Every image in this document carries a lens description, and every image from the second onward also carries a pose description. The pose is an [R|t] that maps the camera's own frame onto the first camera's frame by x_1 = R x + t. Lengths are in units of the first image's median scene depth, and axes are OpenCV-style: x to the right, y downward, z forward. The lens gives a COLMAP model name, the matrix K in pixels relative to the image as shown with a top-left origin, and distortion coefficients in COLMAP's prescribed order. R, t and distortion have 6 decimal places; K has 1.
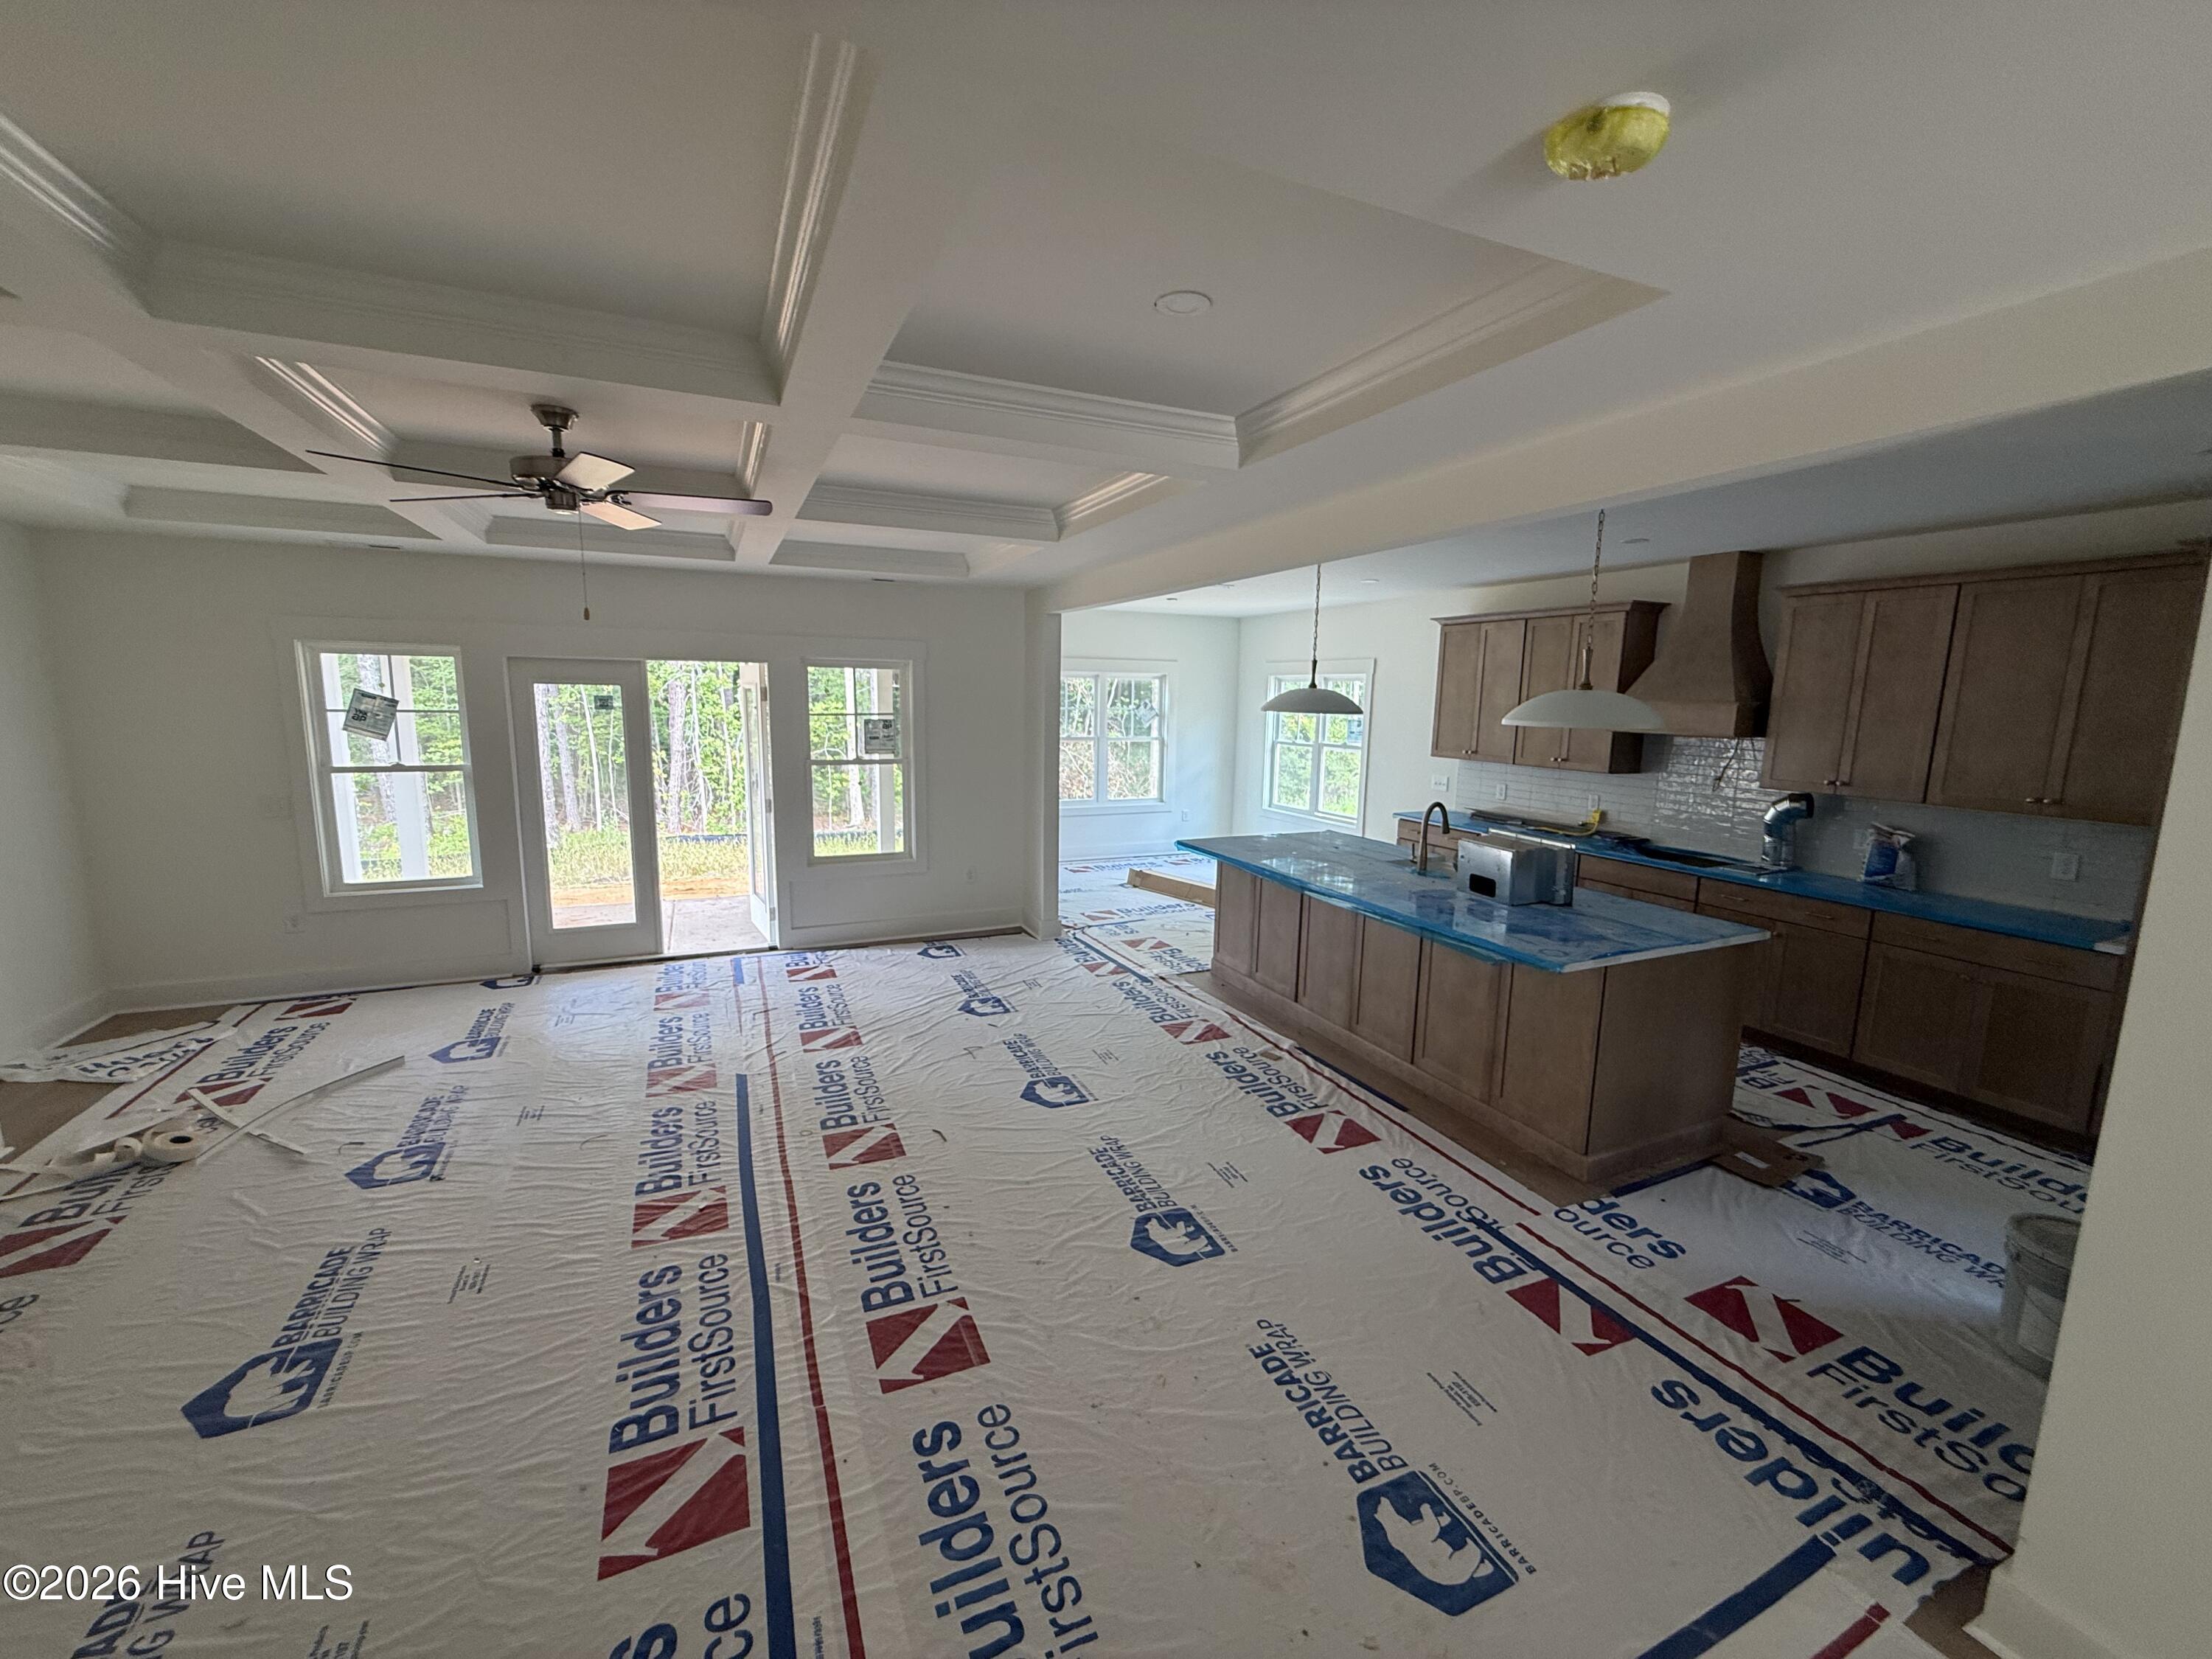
lens RADIAL K [[886.9, 0, 1106.0], [0, 886.9, 829.5], [0, 0, 1]] dist [0.001437, -0.000372]
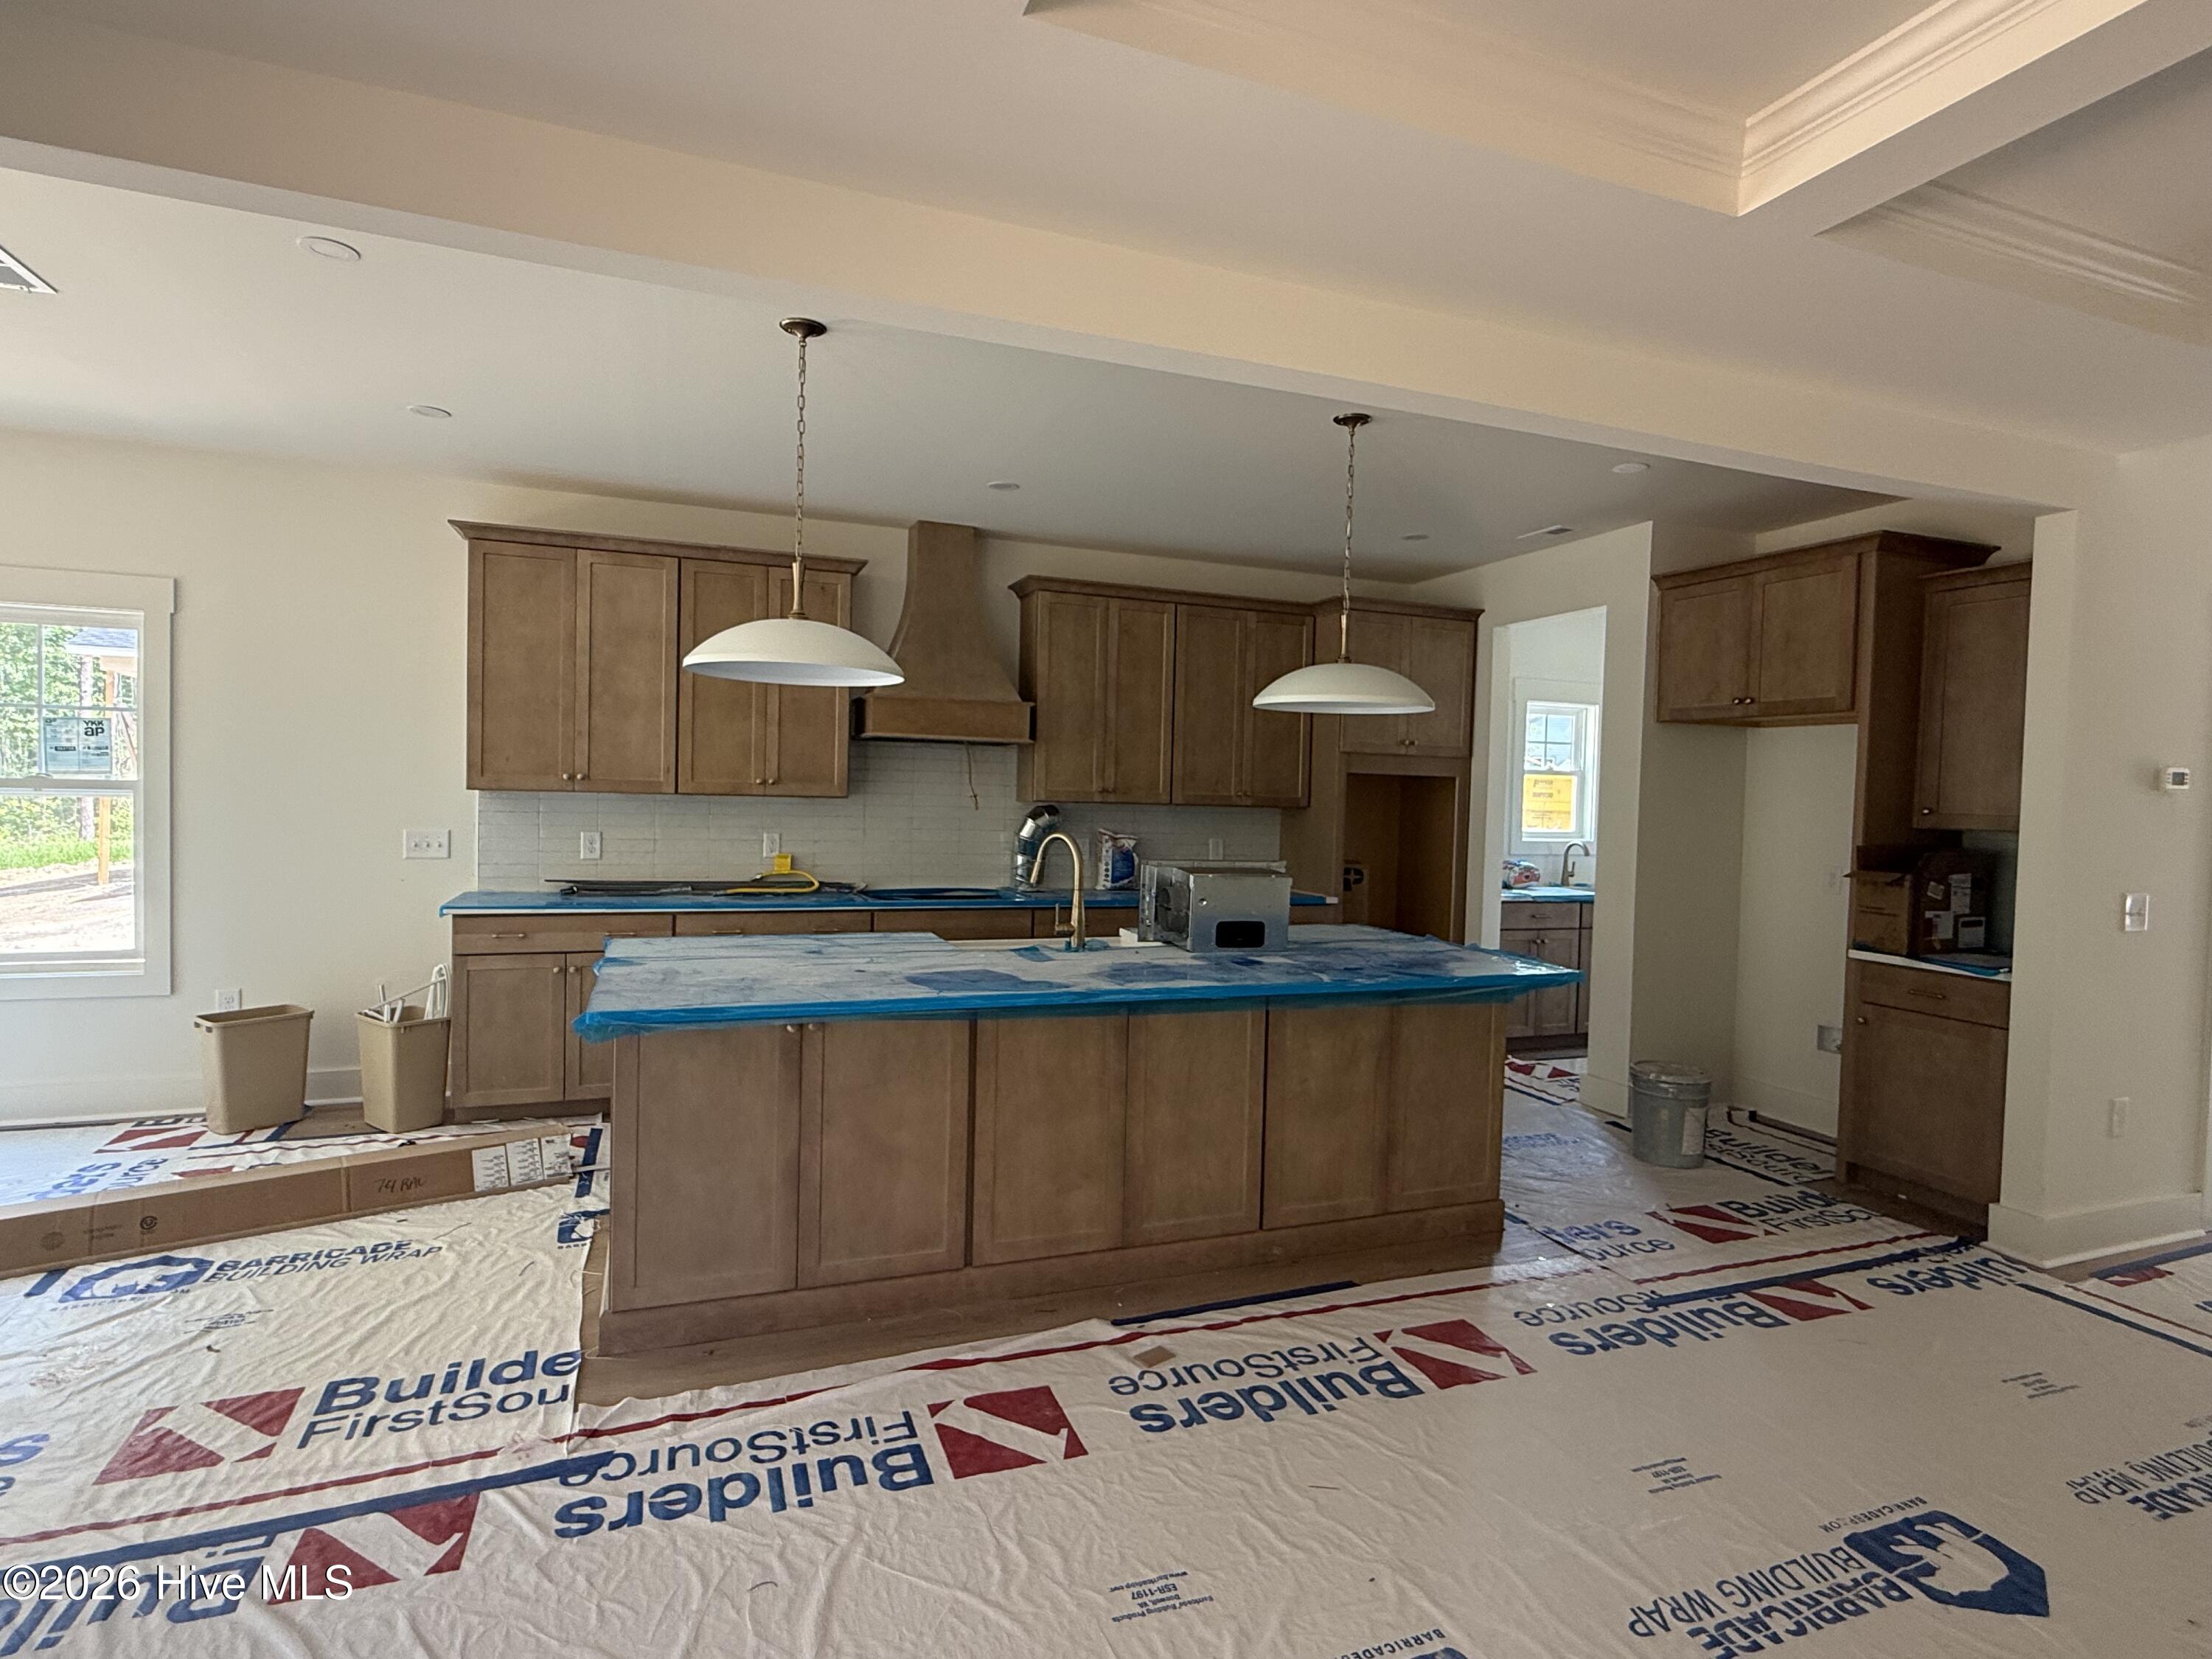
lens RADIAL K [[1144.7, 0, 1106.0], [0, 1144.7, 829.5], [0, 0, 1]] dist [-0.000396, 0.000899]
pose [[0.058318, -0.051639, 0.996962, -0.422764], [0.127727, 0.990840, 0.043850, -0.064012], [-0.990093, 0.124781, 0.064379, 0.925312]]
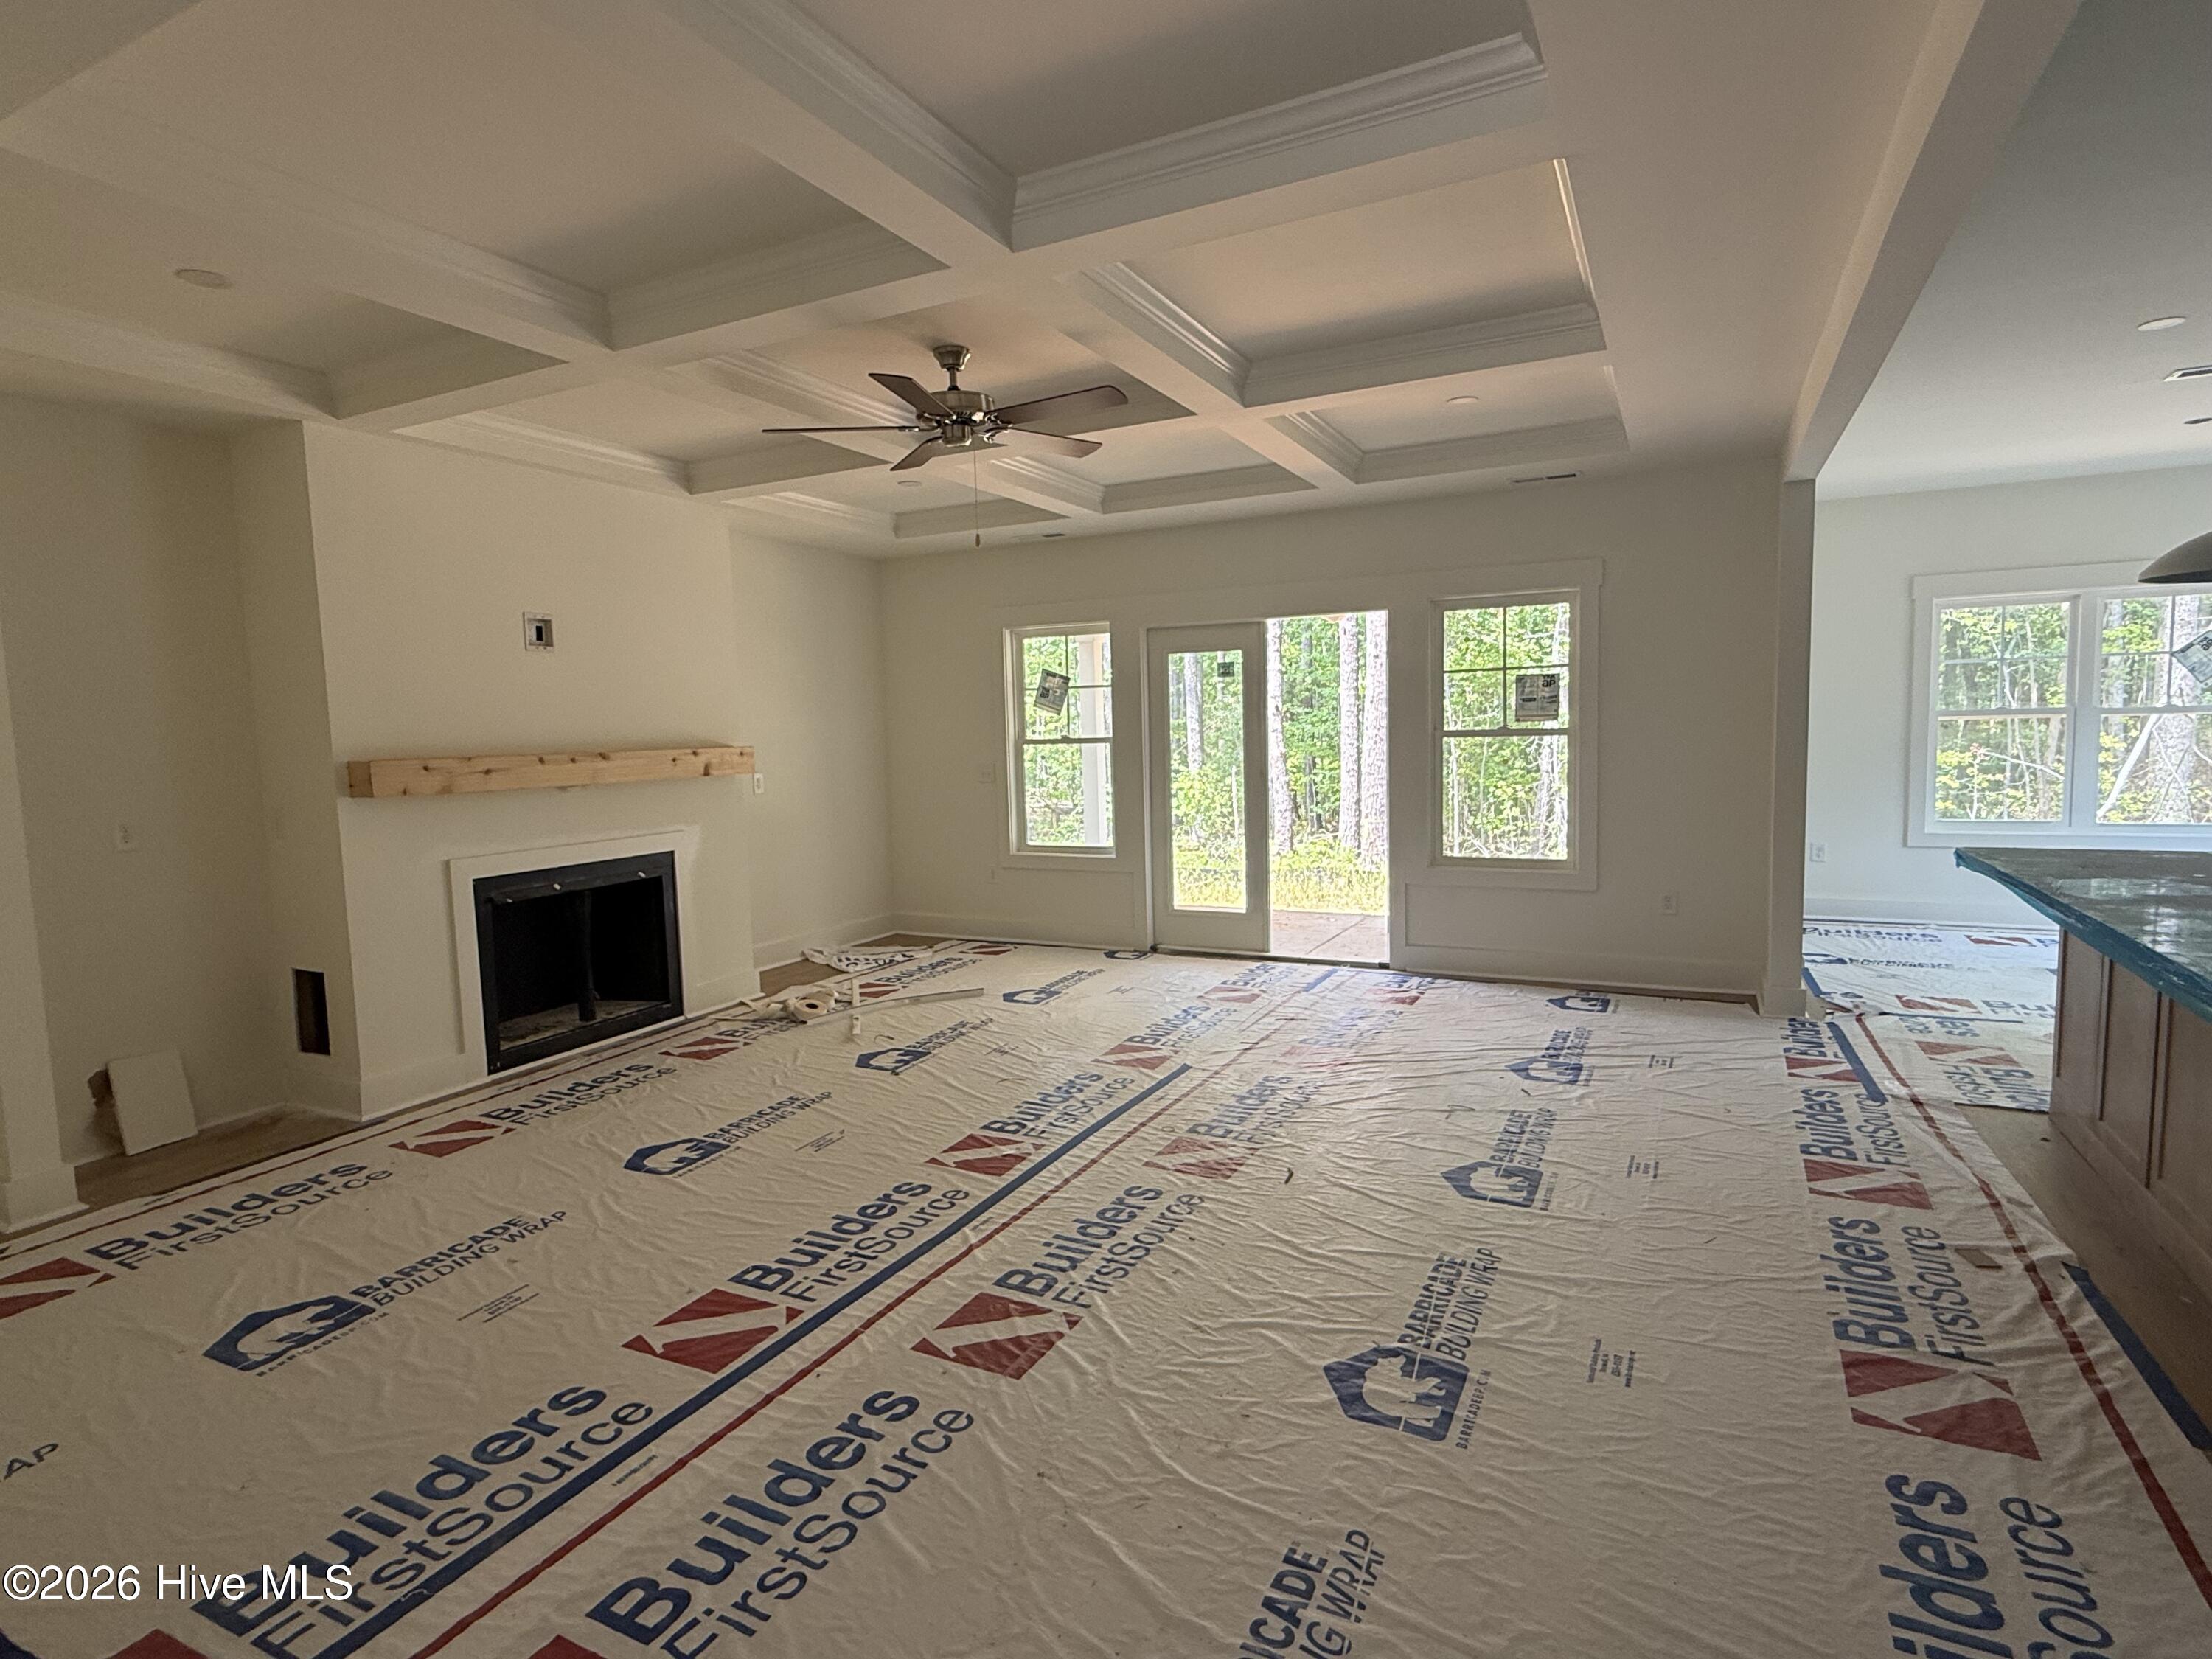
lens RADIAL K [[1144.7, 0, 1106.0], [0, 1144.7, 829.5], [0, 0, 1]] dist [-0.000396, 0.000899]
pose [[0.624505, 0.036686, -0.780159, 0.360829], [-0.080542, 0.996596, -0.017610, 0.066924], [0.776857, 0.073833, 0.625334, 0.205314]]
